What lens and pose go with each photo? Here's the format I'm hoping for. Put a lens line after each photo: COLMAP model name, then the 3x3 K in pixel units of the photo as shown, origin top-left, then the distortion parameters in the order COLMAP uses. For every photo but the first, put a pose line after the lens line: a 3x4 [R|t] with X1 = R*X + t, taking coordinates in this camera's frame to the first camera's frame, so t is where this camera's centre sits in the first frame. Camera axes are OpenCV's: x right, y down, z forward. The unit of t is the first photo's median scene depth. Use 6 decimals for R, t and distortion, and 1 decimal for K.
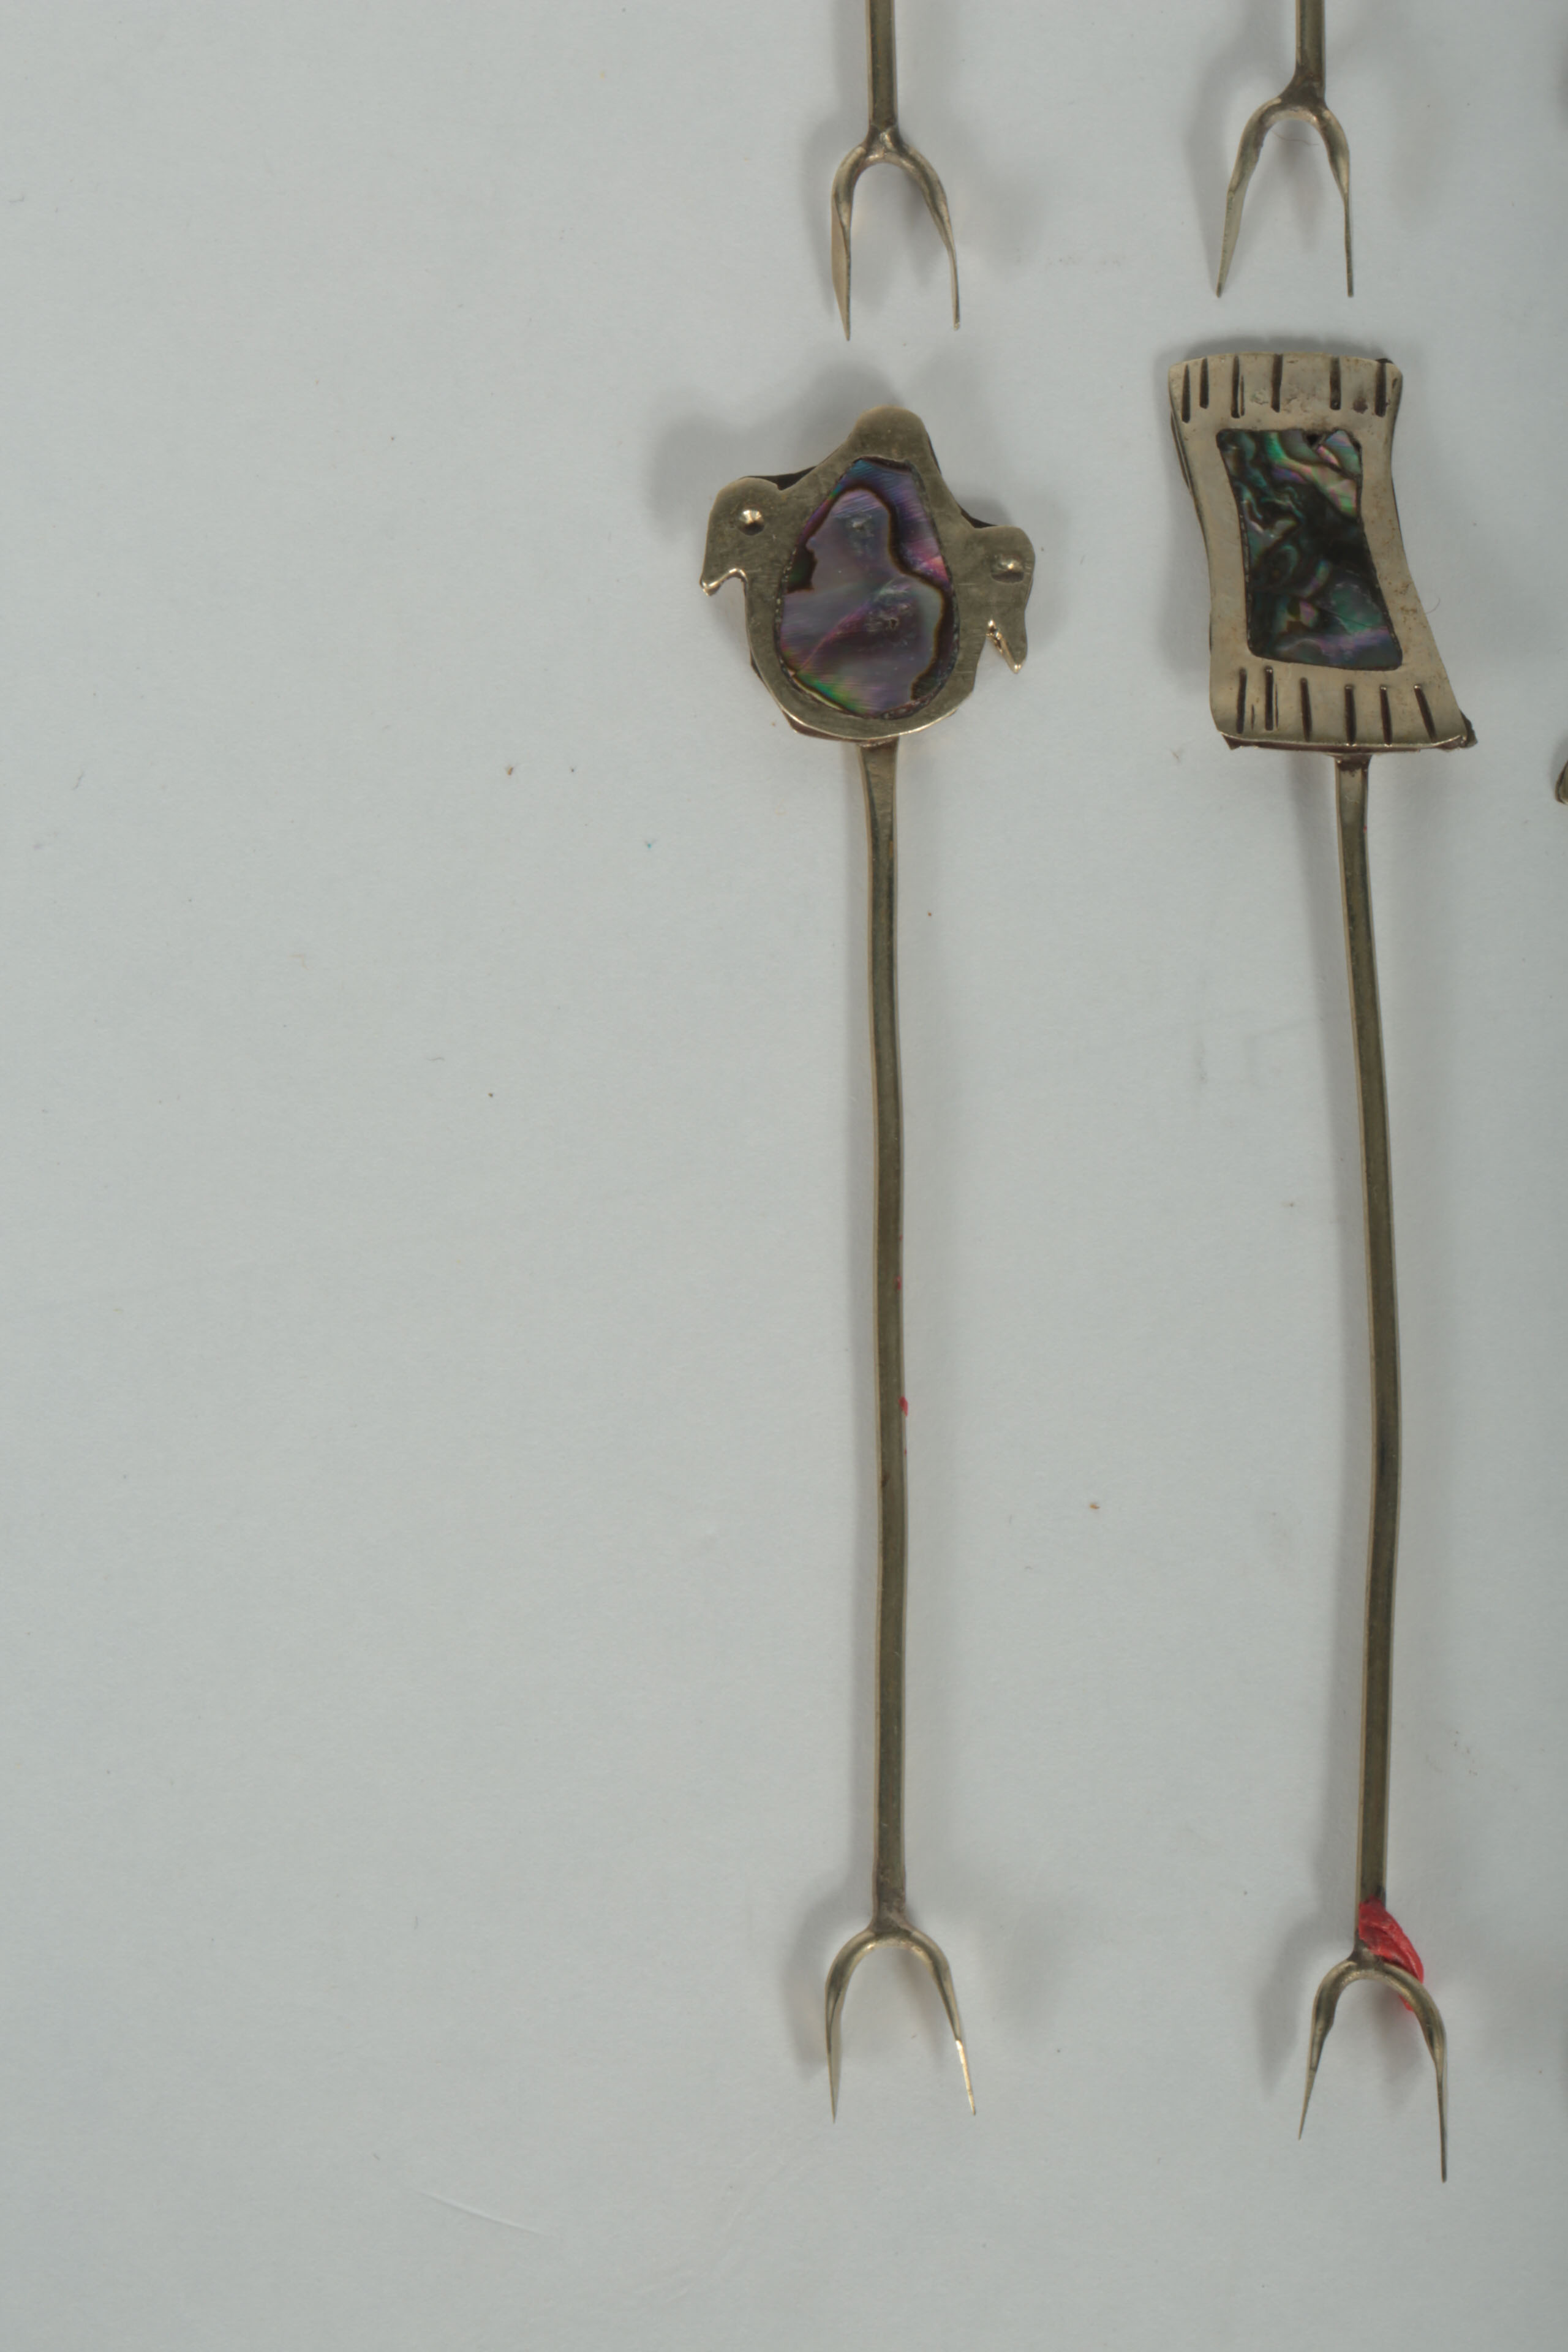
lens RADIAL K [[8058.2, 0, 829.7], [0, 8058.2, 1181.0], [0, 0, 1]] dist [-0.009243, 1.191952]
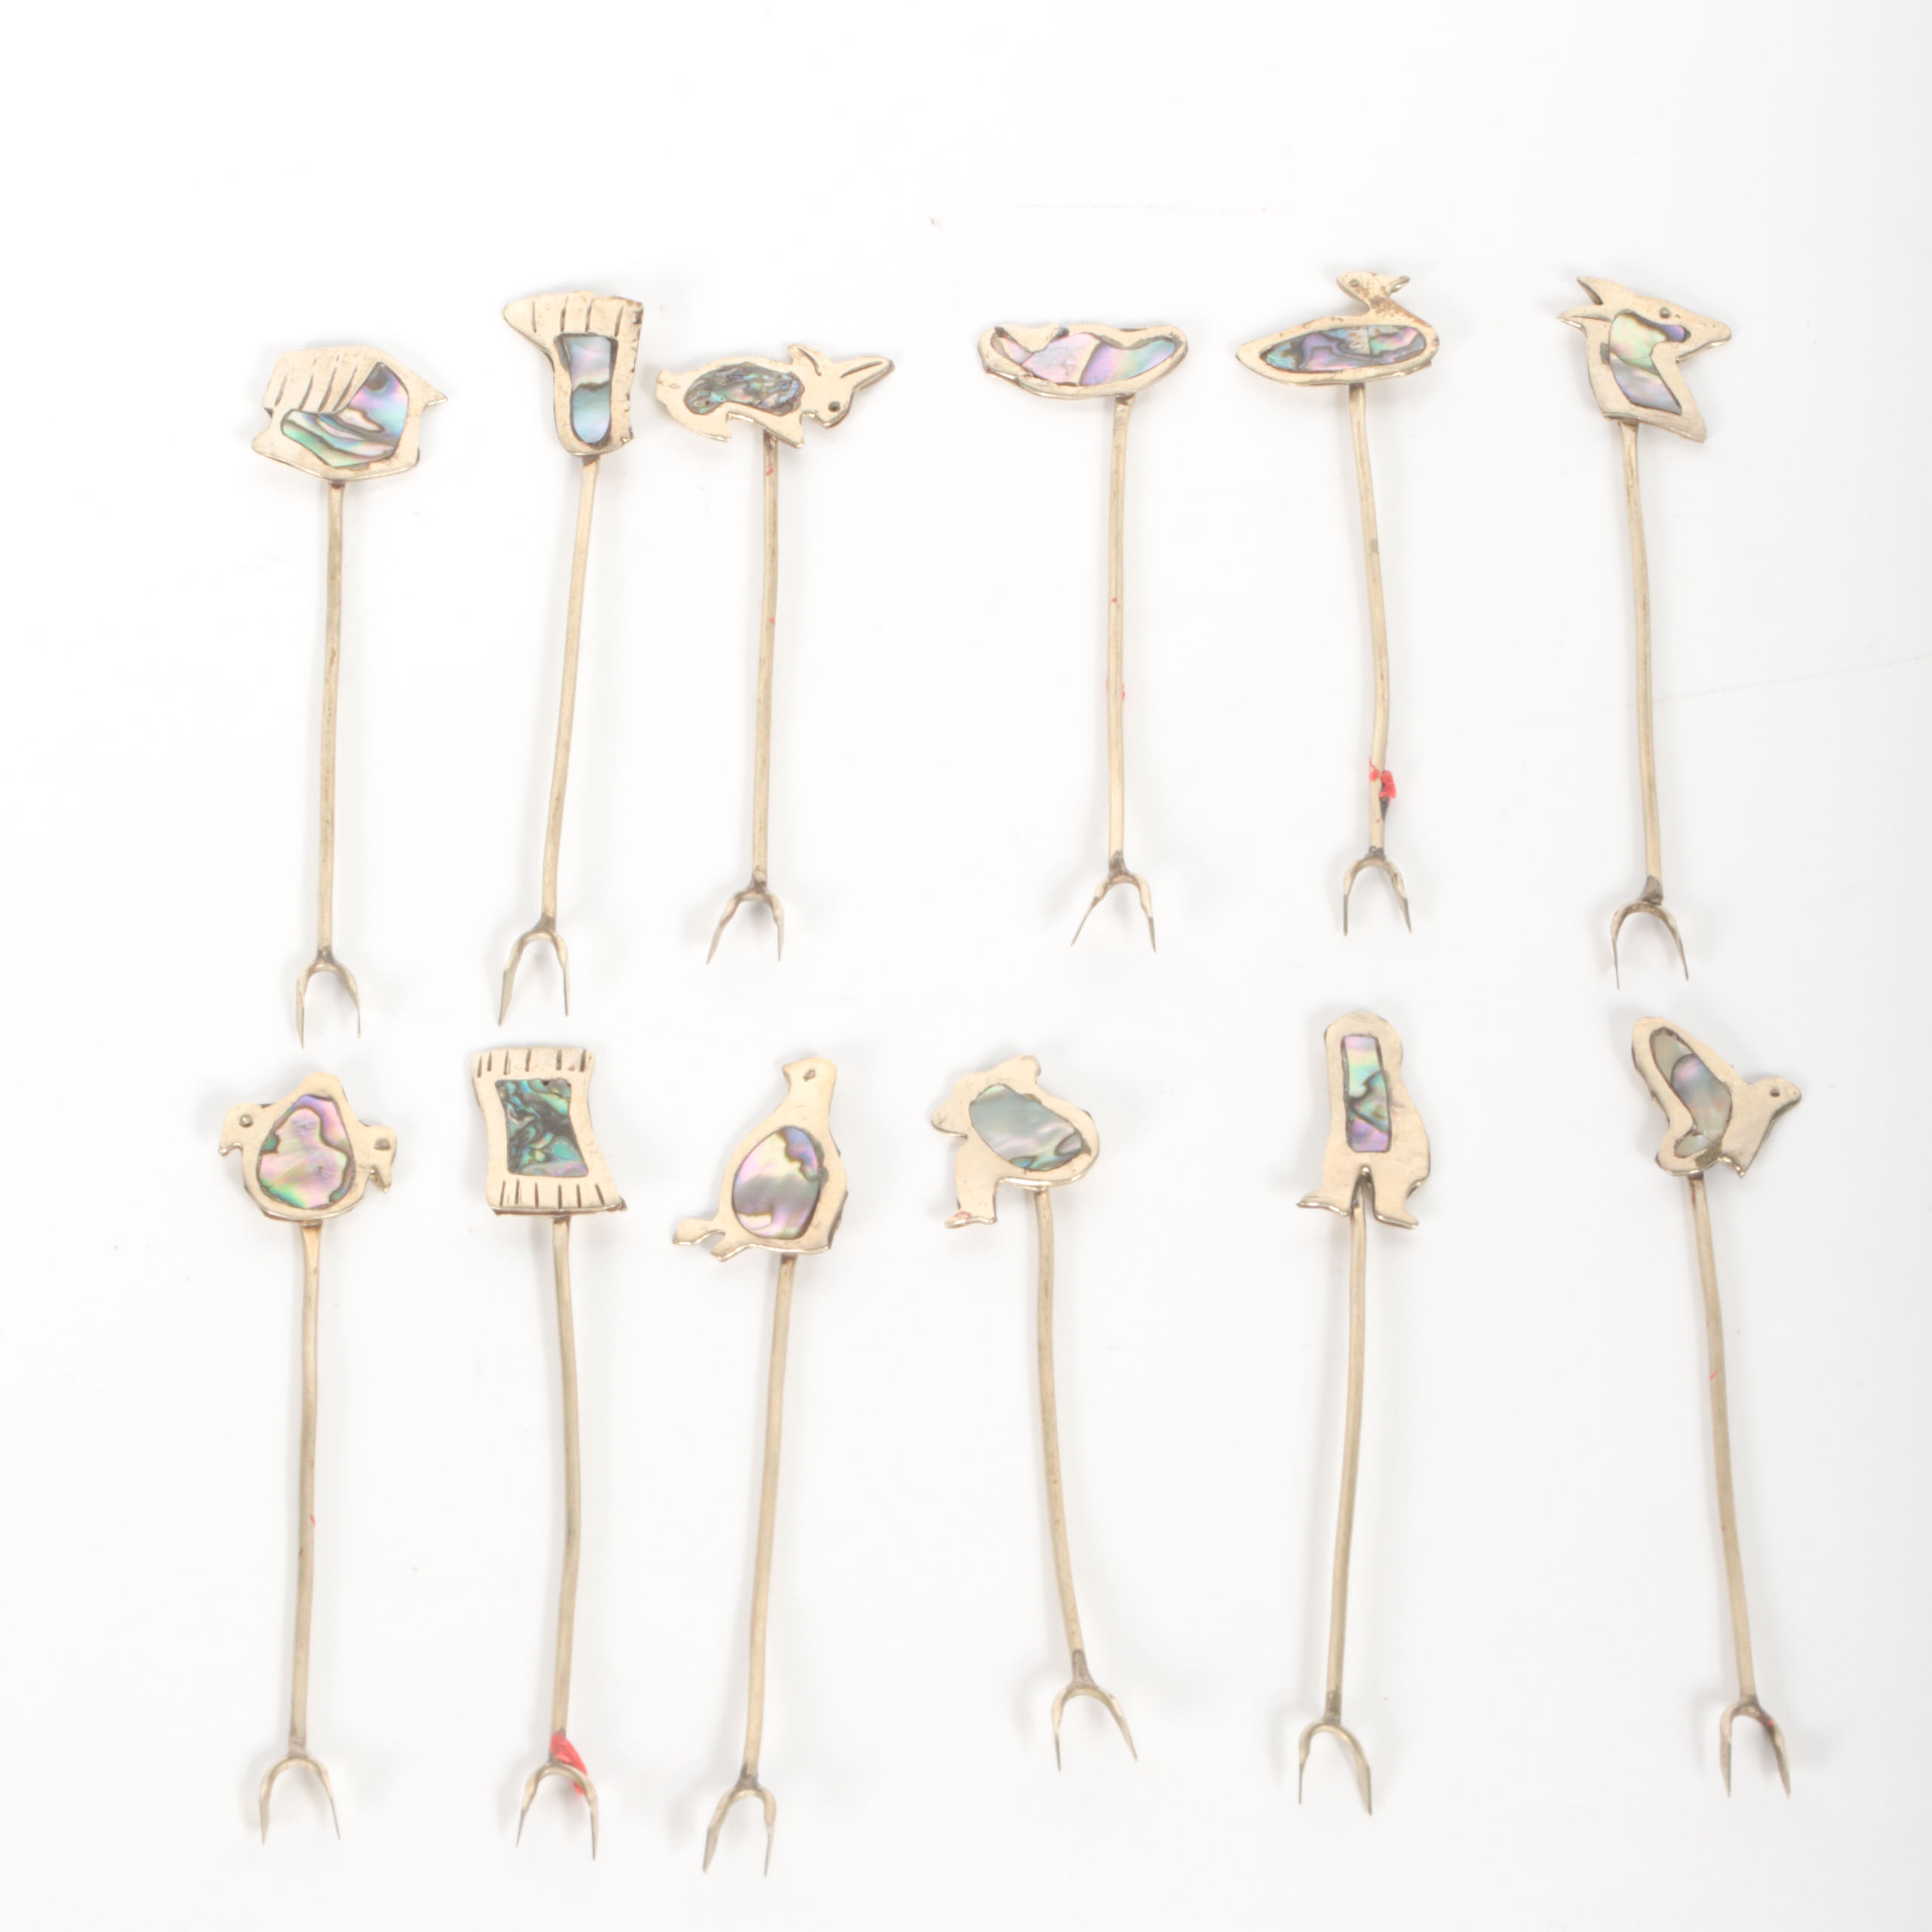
lens RADIAL K [[9101.7, 0, 966.0], [0, 9101.7, 966.0], [0, 0, 1]] dist [-0.225224, -0.633967]
pose [[0.999150, -0.032319, -0.025592, 0.214161], [0.016023, 0.876438, -0.481248, 0.912410], [0.037983, 0.480429, 0.876211, -0.876544]]
